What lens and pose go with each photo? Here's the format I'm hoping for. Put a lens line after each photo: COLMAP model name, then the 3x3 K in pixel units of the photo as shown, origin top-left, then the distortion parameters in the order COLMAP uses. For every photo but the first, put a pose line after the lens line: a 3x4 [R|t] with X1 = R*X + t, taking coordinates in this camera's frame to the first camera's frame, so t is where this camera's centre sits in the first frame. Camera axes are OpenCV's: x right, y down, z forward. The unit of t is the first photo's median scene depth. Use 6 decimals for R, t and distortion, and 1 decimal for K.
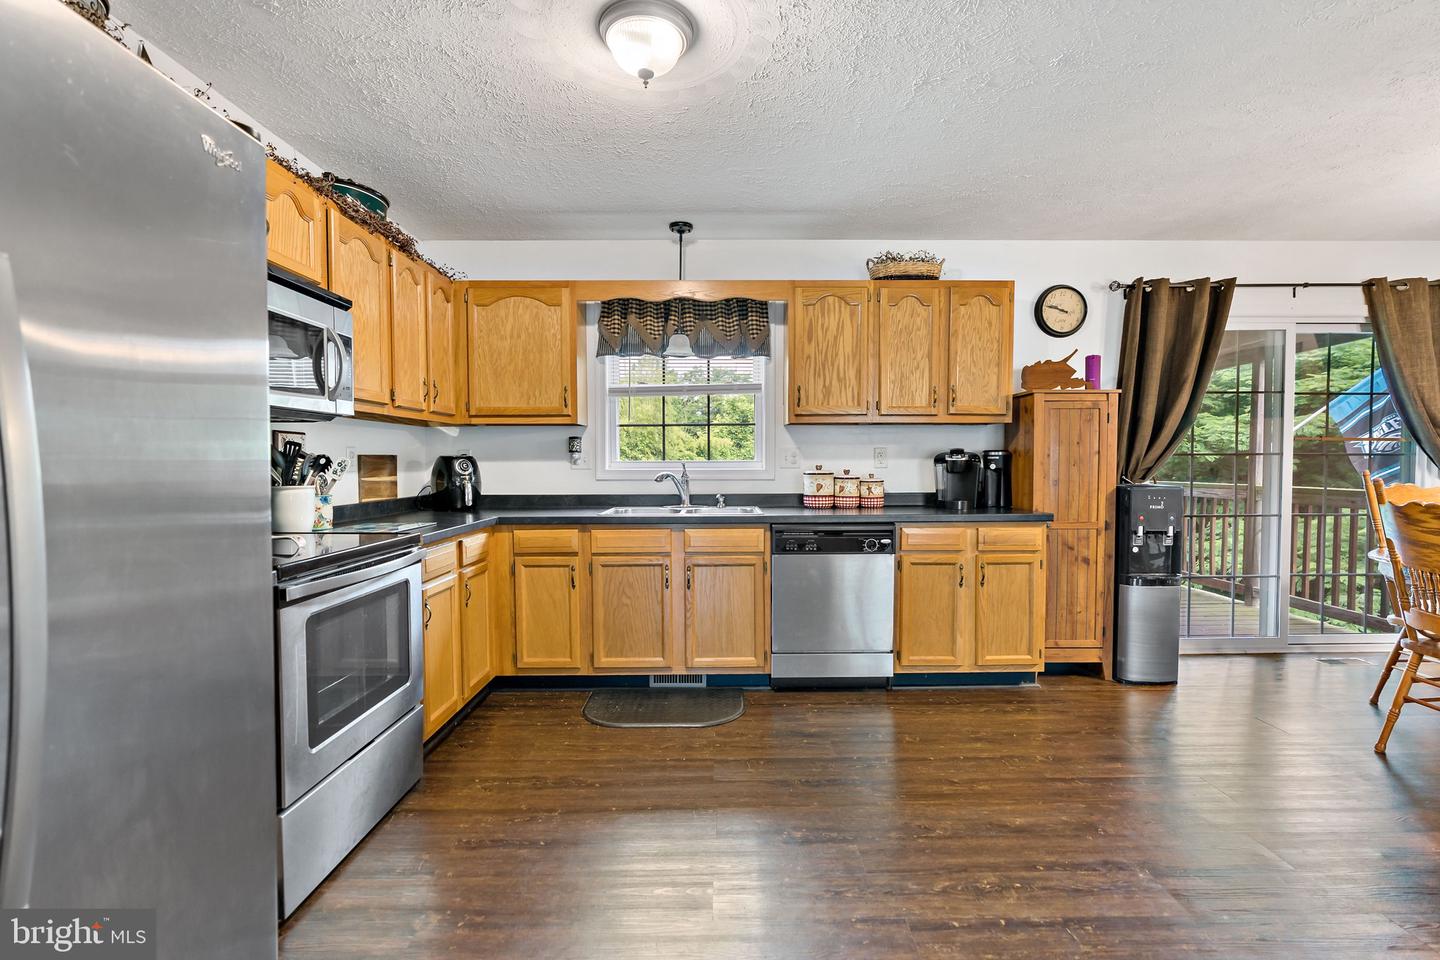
lens RADIAL K [[649.2, 0, 704.6], [0, 649.2, 496.4], [0, 0, 1]] dist [-0.017745, 0.005492]
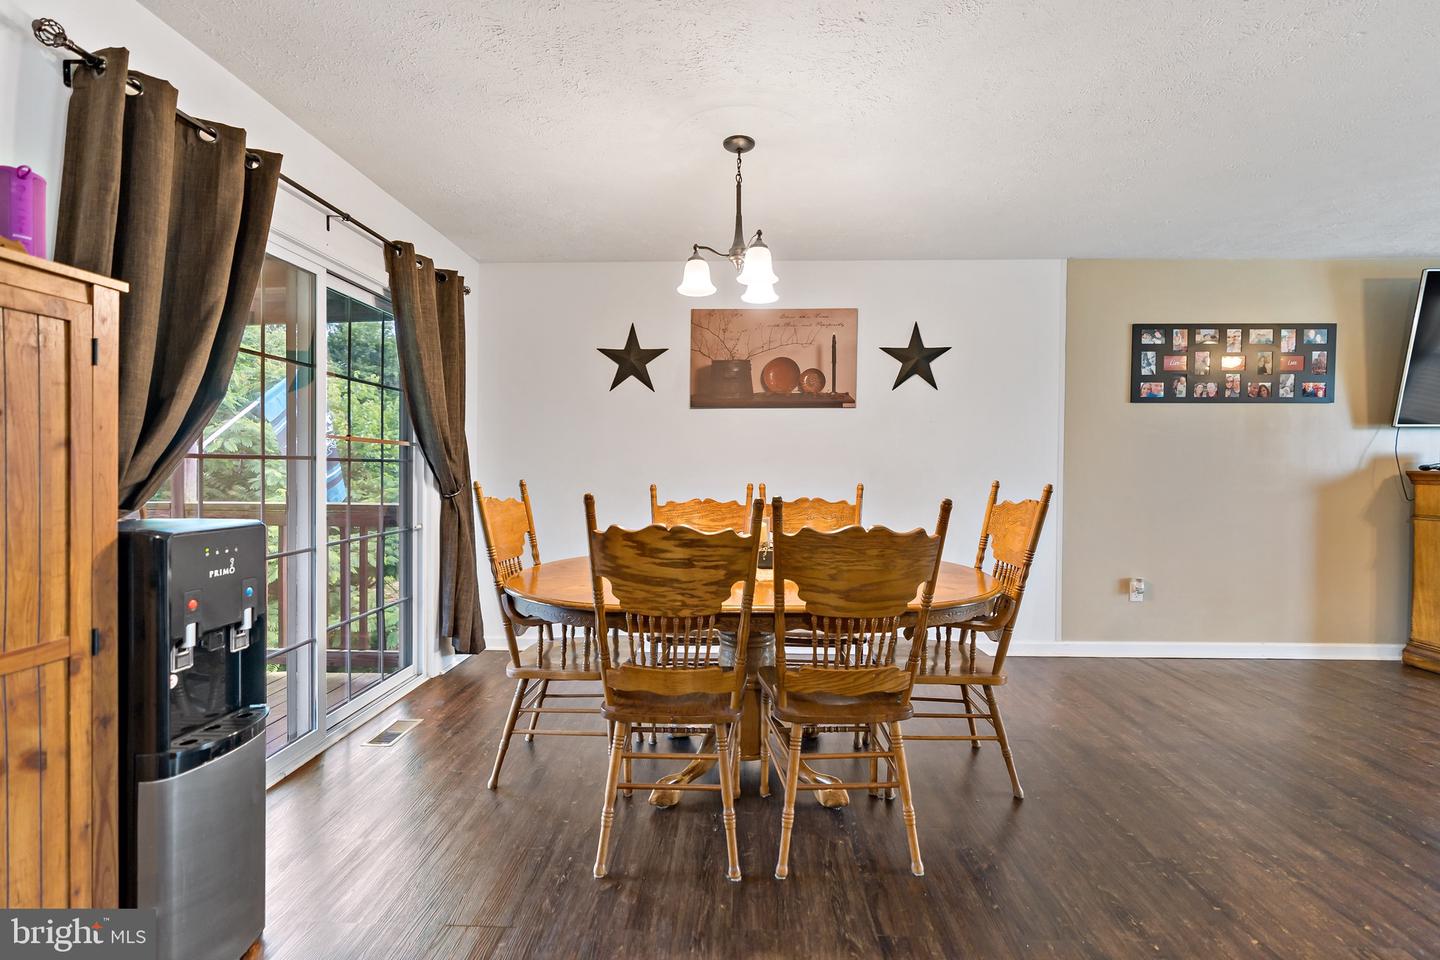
lens RADIAL K [[649.2, 0, 716.3], [0, 649.2, 483.1], [0, 0, 1]] dist [-0.017745, 0.005492]
pose [[0.037414, -0.016999, 0.999155, 0.268155], [0.046273, 0.998812, 0.015260, -0.035433], [-0.998228, 0.045663, 0.038157, 0.627183]]
